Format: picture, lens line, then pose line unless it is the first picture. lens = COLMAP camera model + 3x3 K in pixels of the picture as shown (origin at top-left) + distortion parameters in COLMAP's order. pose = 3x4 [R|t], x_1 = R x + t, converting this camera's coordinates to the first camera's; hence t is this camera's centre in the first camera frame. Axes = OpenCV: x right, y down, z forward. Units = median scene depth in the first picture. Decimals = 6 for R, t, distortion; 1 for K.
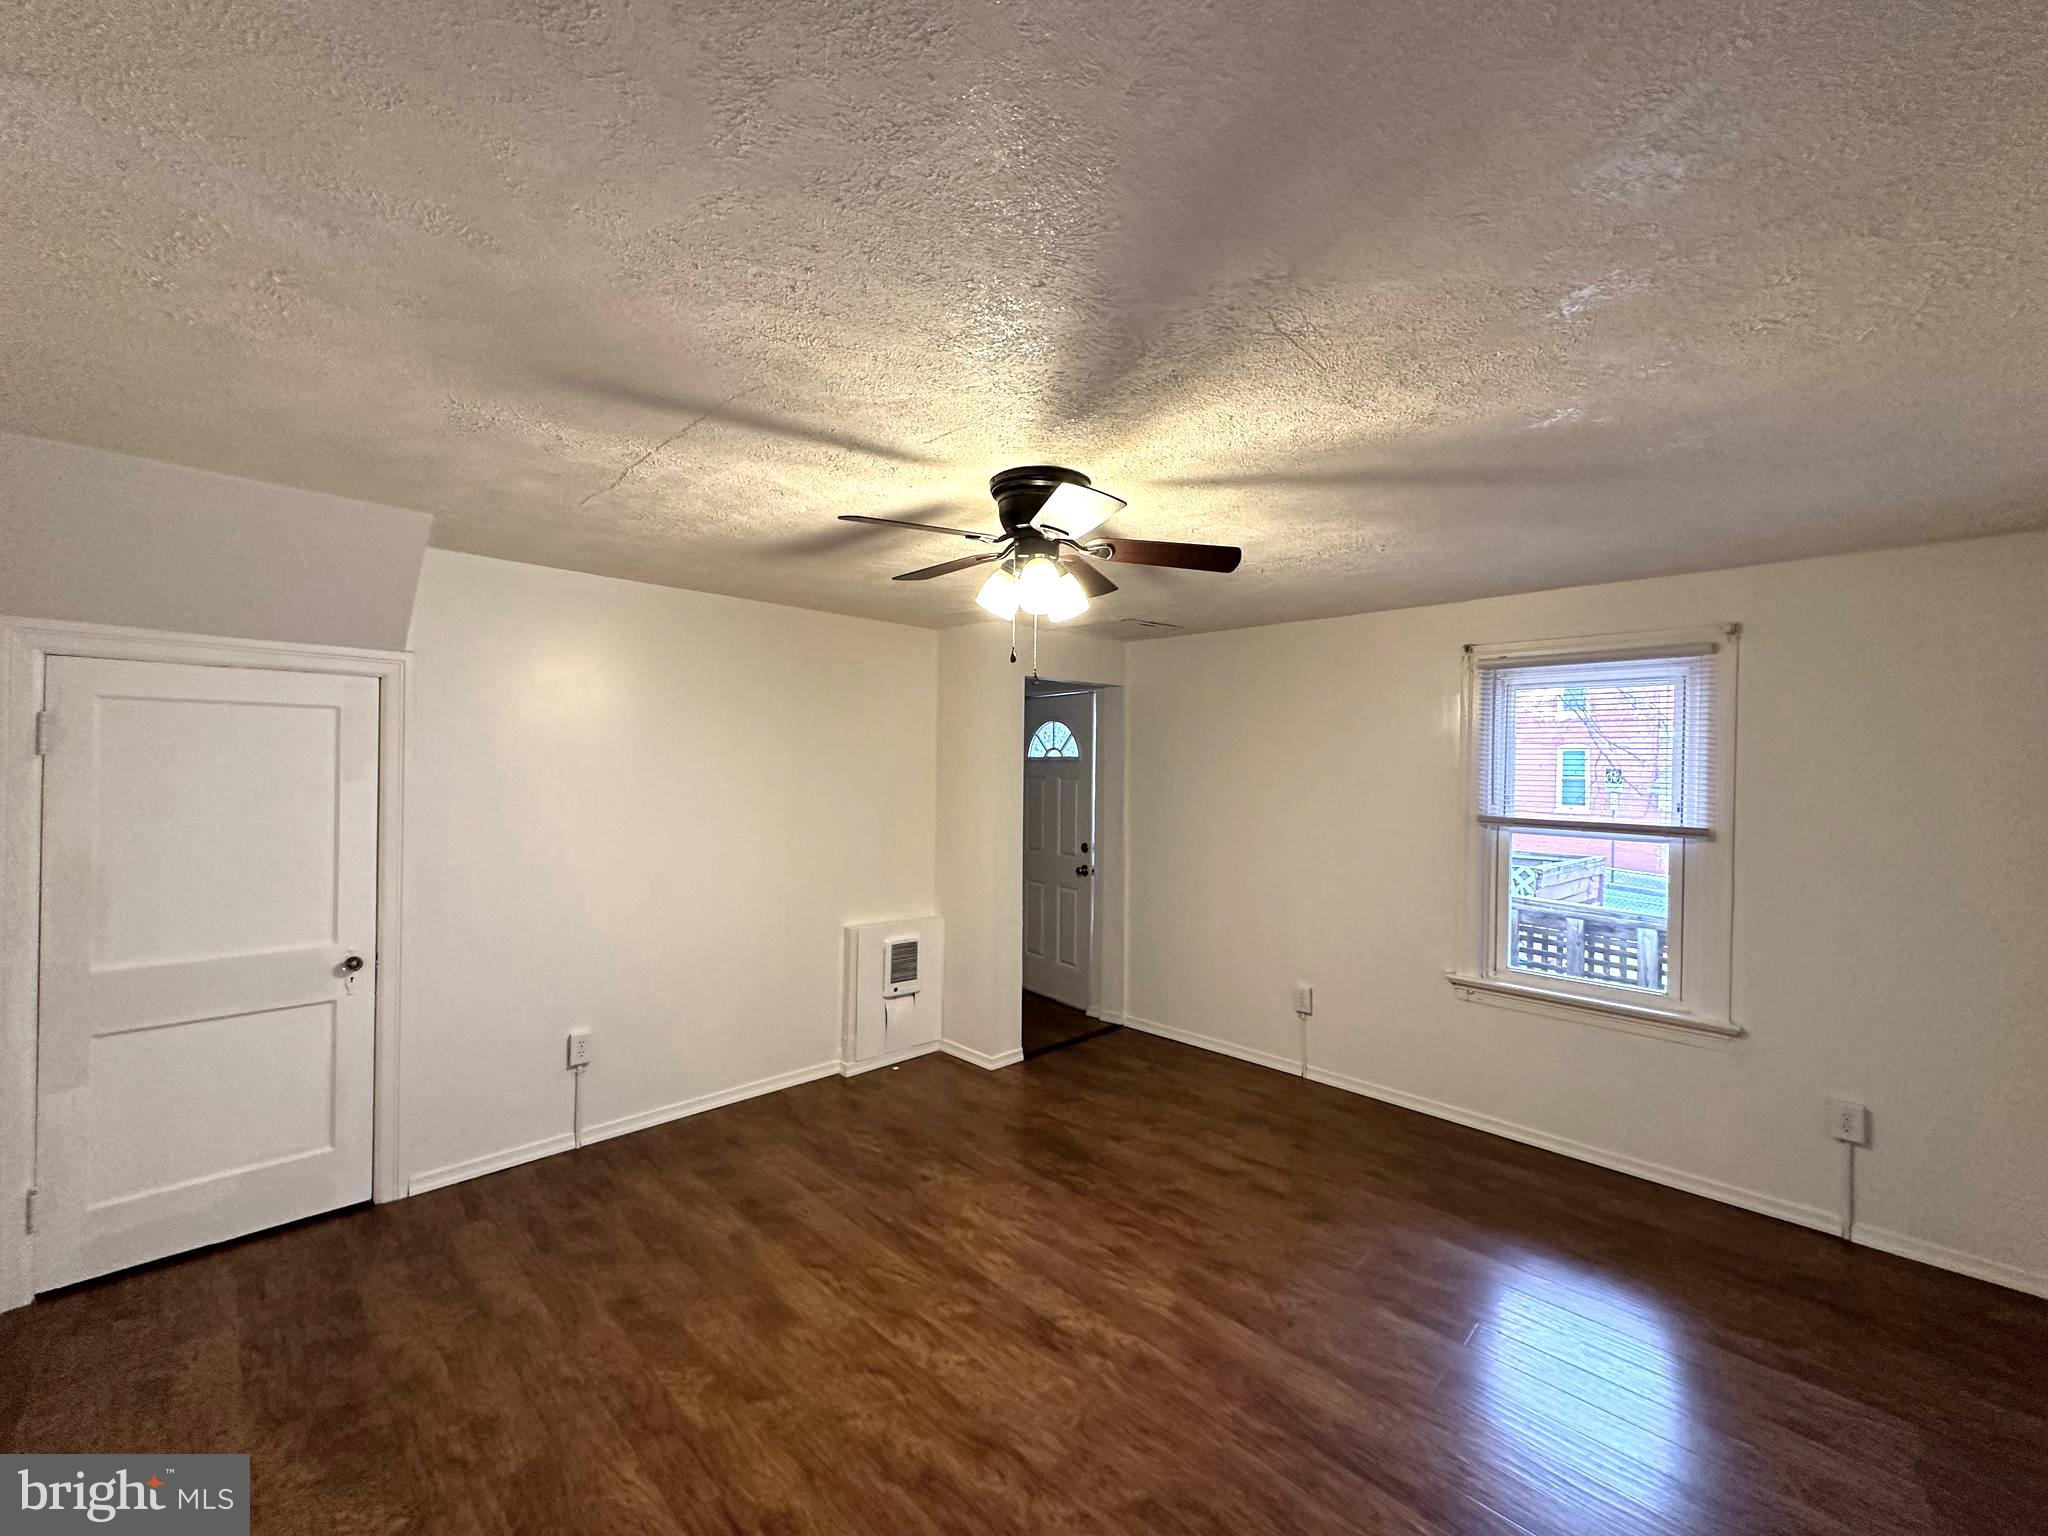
lens RADIAL K [[813.9, 0, 1023.5], [0, 813.9, 764.7], [0, 0, 1]] dist [0.002229, -0.000209]
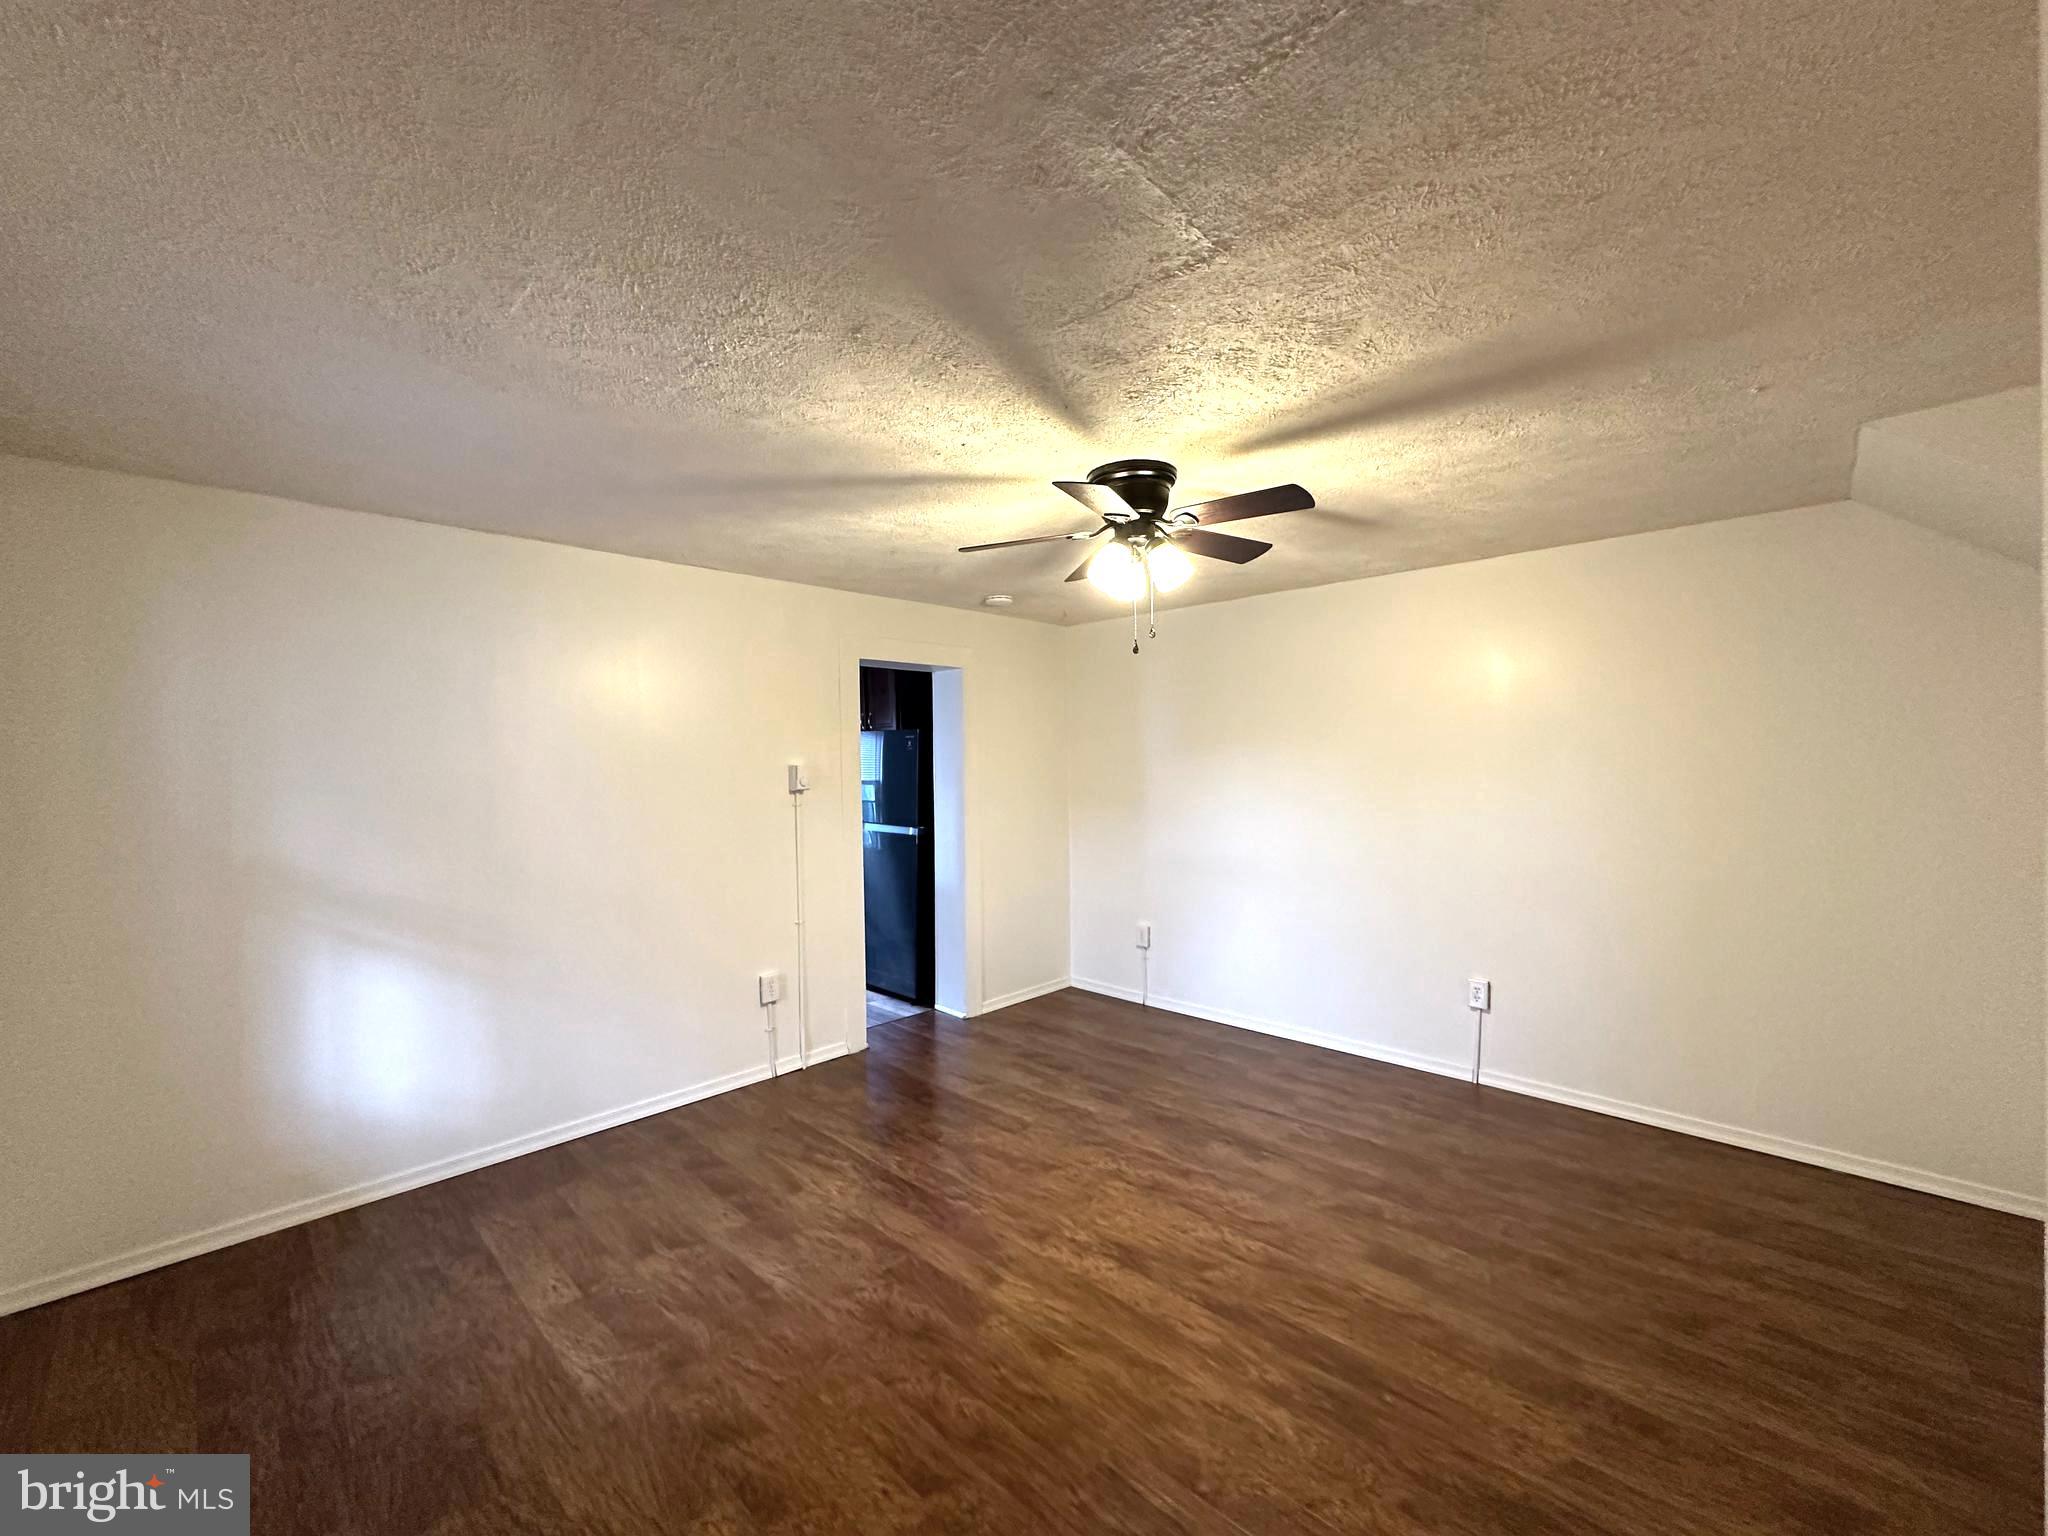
lens RADIAL K [[813.9, 0, 1023.5], [0, 813.9, 764.7], [0, 0, 1]] dist [0.002229, -0.000209]
pose [[-0.999900, -0.003059, -0.013833, 0.152043], [-0.003045, 0.999995, -0.001078, 0.048023], [0.013836, -0.001036, -0.999904, 1.757848]]
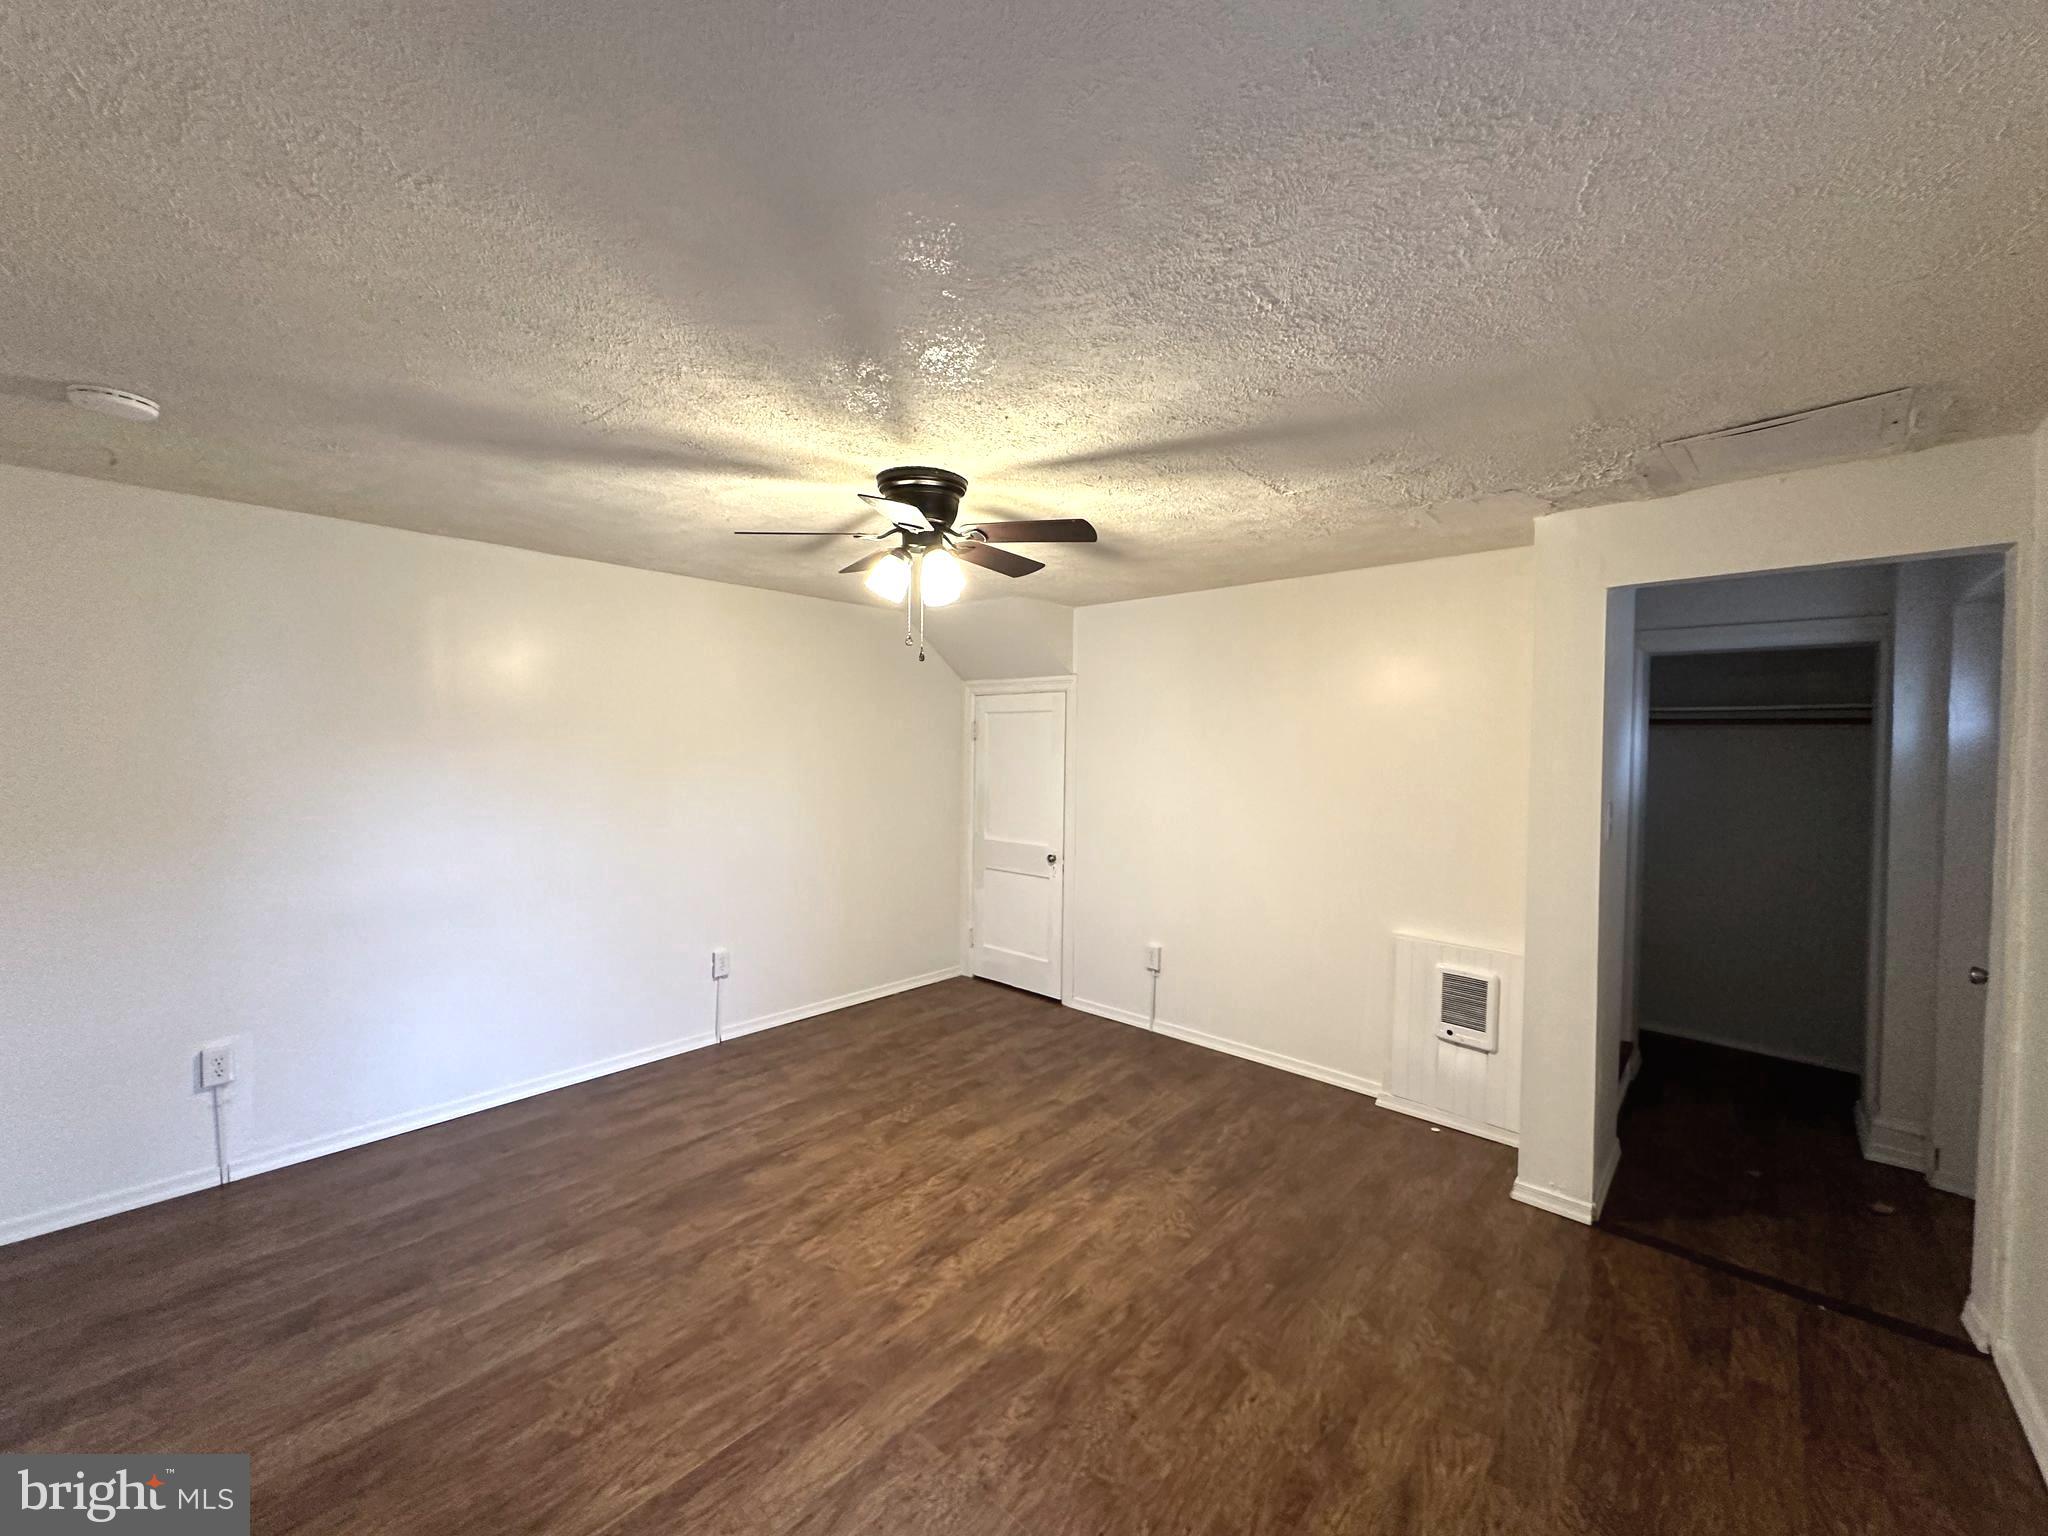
lens RADIAL K [[813.9, 0, 1023.5], [0, 813.9, 764.7], [0, 0, 1]] dist [0.002229, -0.000209]
pose [[0.050421, 0.011619, -0.998660, 0.951782], [-0.006160, 0.999917, 0.011323, 0.026683], [0.998709, 0.005581, 0.050488, 0.898084]]
